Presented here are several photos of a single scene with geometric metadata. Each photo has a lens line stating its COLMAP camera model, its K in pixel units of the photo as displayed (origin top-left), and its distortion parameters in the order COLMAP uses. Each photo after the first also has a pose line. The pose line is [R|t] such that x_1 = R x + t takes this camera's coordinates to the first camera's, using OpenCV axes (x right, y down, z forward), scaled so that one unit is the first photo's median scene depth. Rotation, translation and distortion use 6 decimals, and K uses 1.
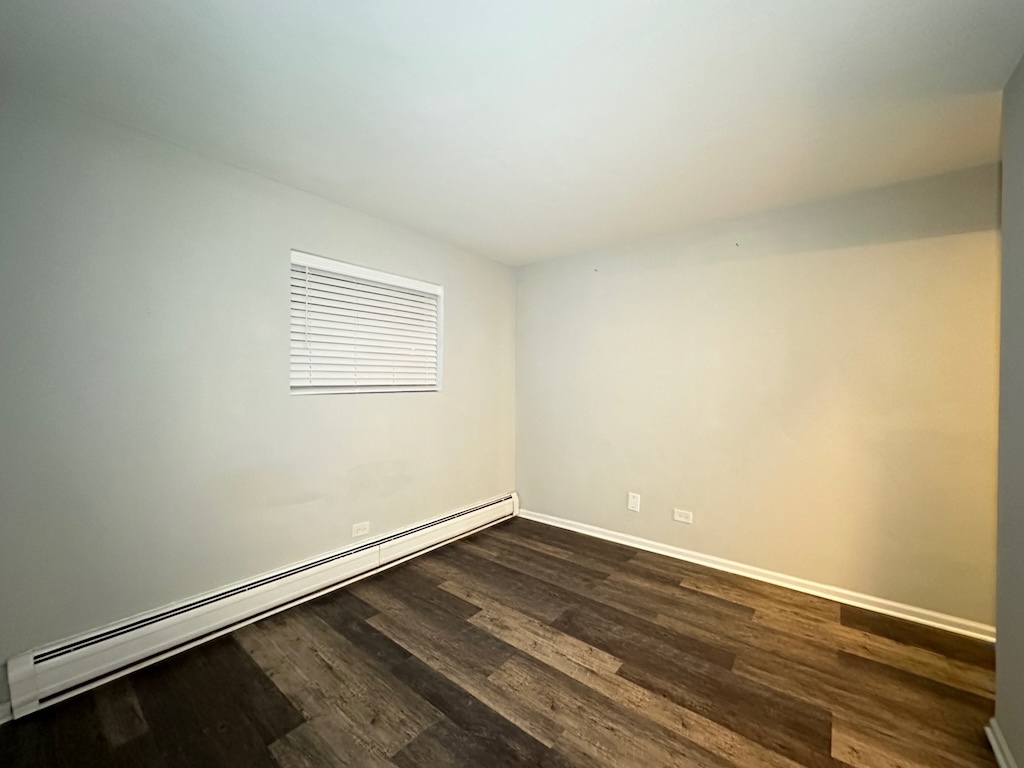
lens RADIAL K [[407.6, 0, 514.1], [0, 407.6, 376.9], [0, 0, 1]] dist [-0.001878, 0.000167]
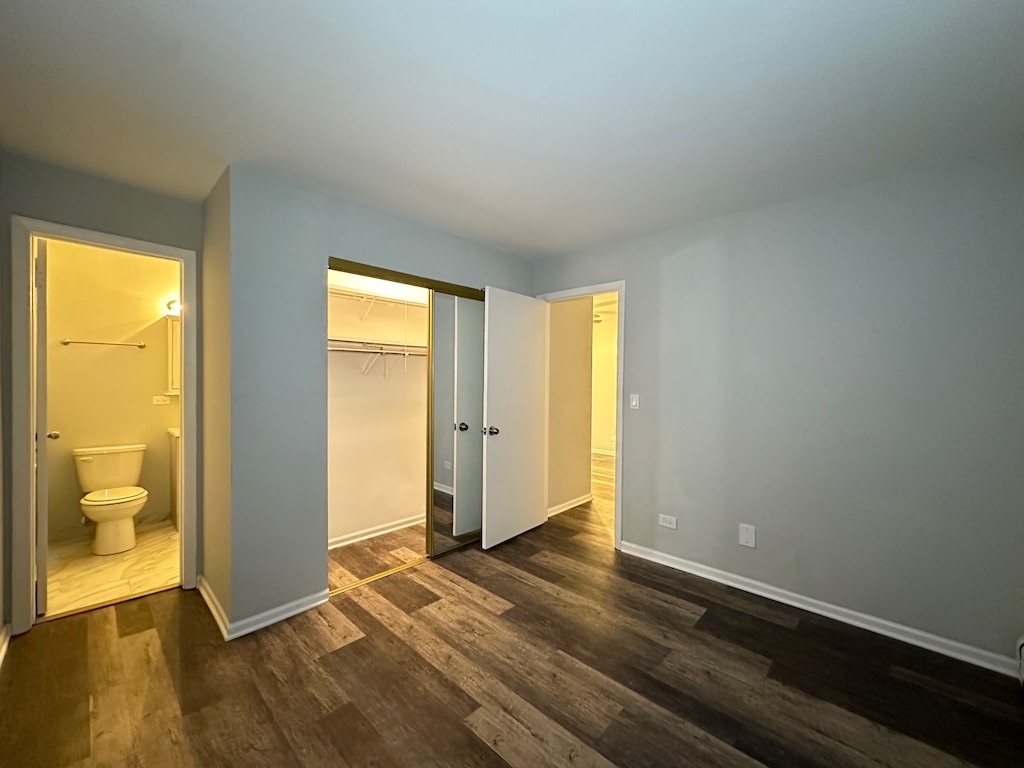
lens RADIAL K [[407.6, 0, 520.9], [0, 407.6, 381.2], [0, 0, 1]] dist [-0.001878, 0.000167]
pose [[-0.997835, -0.014410, 0.064163, 0.108866], [-0.014881, 0.999866, -0.006861, 0.015599], [-0.064056, -0.007801, -0.997916, 1.826931]]
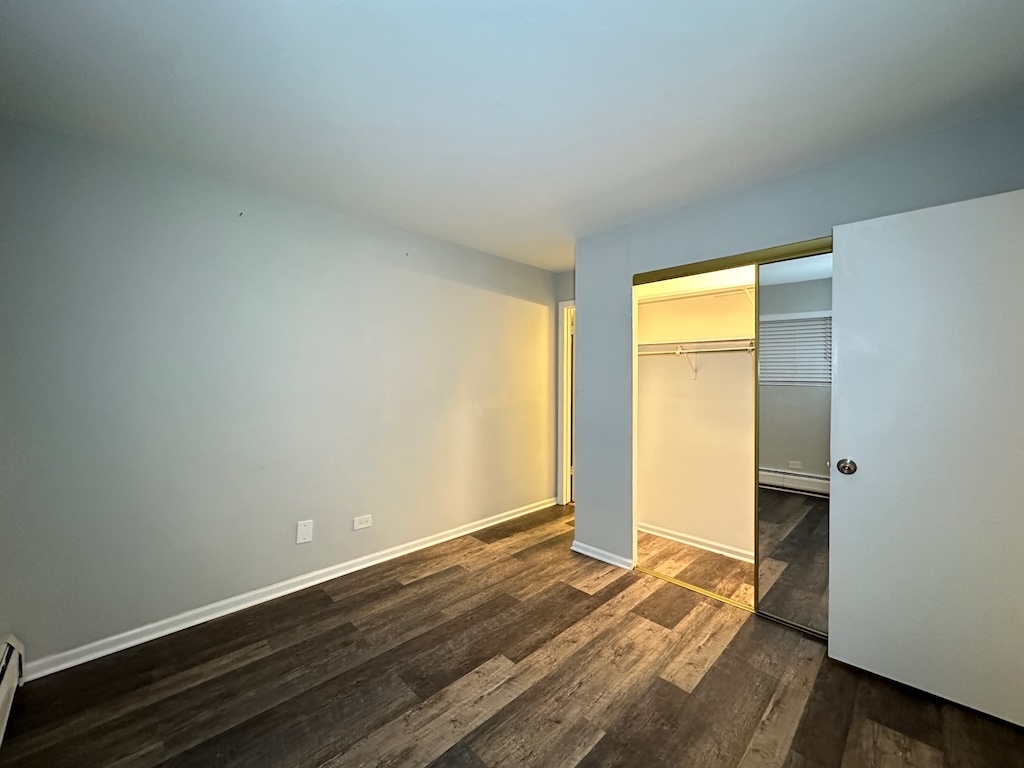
lens RADIAL K [[407.6, 0, 505.4], [0, 407.6, 386.9], [0, 0, 1]] dist [-0.001878, 0.000167]
pose [[0.124224, -0.023148, 0.991984, -0.735286], [-0.012354, 0.999614, 0.024873, 0.000704], [-0.992177, -0.015345, 0.123890, 0.874495]]
